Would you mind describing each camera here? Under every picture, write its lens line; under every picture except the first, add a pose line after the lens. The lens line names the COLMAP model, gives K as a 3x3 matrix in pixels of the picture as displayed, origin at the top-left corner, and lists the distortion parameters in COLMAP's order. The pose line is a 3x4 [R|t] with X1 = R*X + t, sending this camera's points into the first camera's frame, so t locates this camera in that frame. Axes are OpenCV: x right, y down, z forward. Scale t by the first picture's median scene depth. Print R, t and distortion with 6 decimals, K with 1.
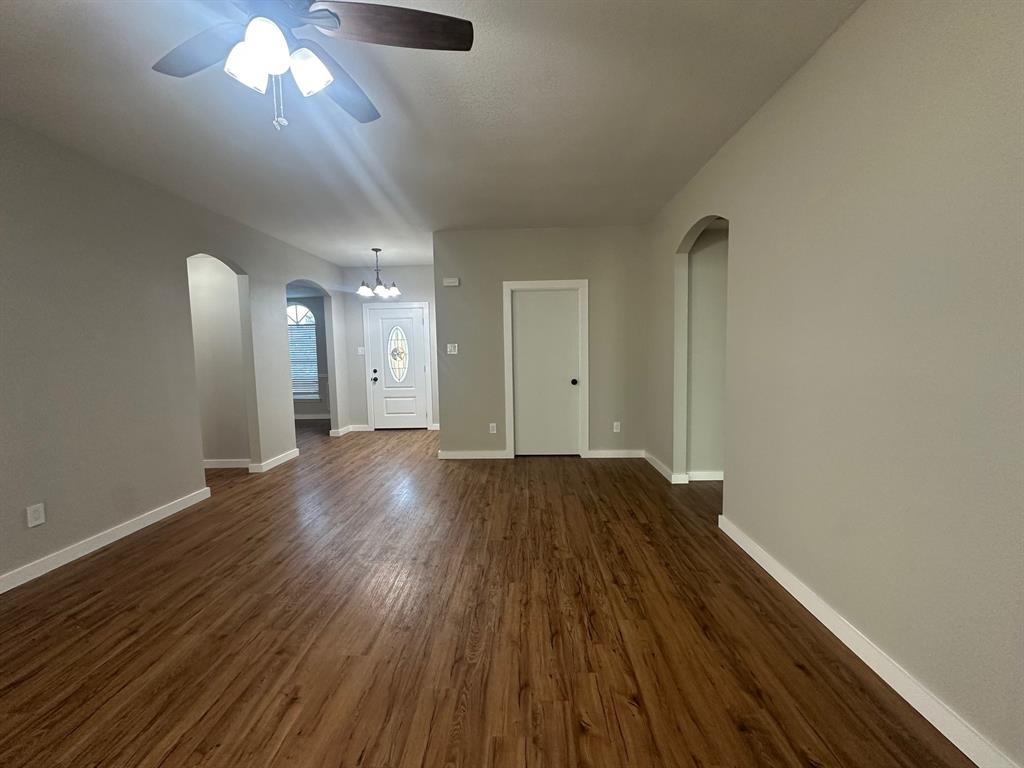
lens RADIAL K [[407.4, 0, 512.2], [0, 407.4, 382.8], [0, 0, 1]] dist [-0.001620, -0.000501]
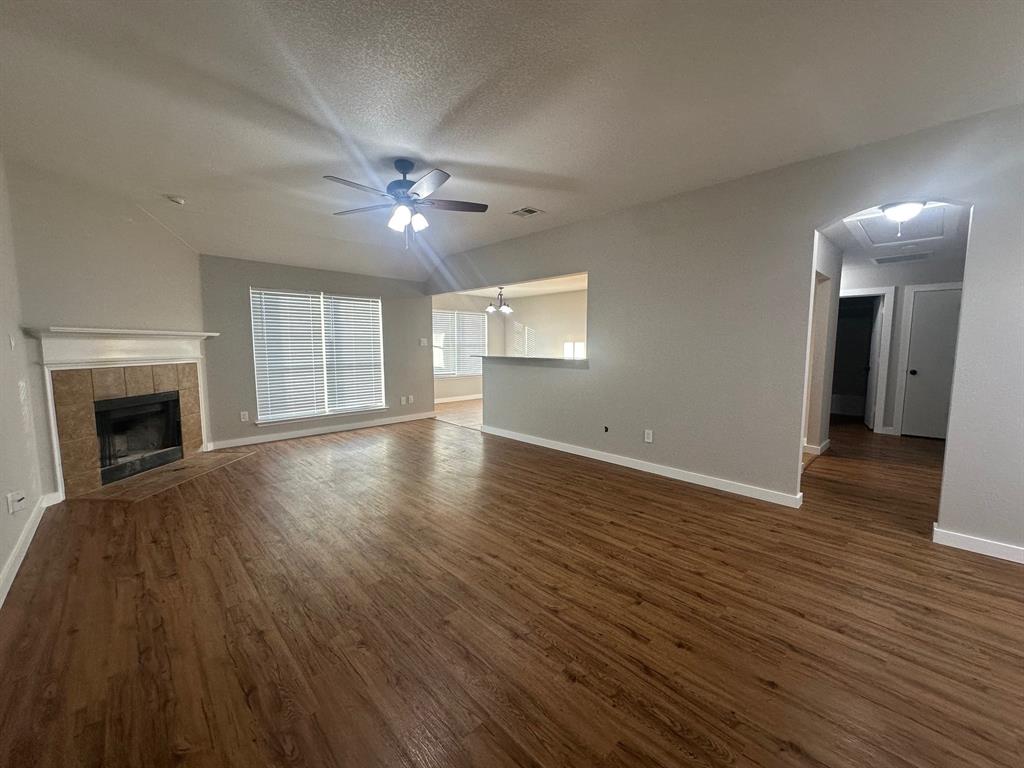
lens RADIAL K [[407.4, 0, 511.5], [0, 407.4, 382.7], [0, 0, 1]] dist [-0.001620, -0.000501]
pose [[-0.698072, 0.088661, -0.710517, 0.378913], [-0.046563, 0.984583, 0.168607, -0.140490], [0.714512, 0.150783, -0.683182, 1.591771]]
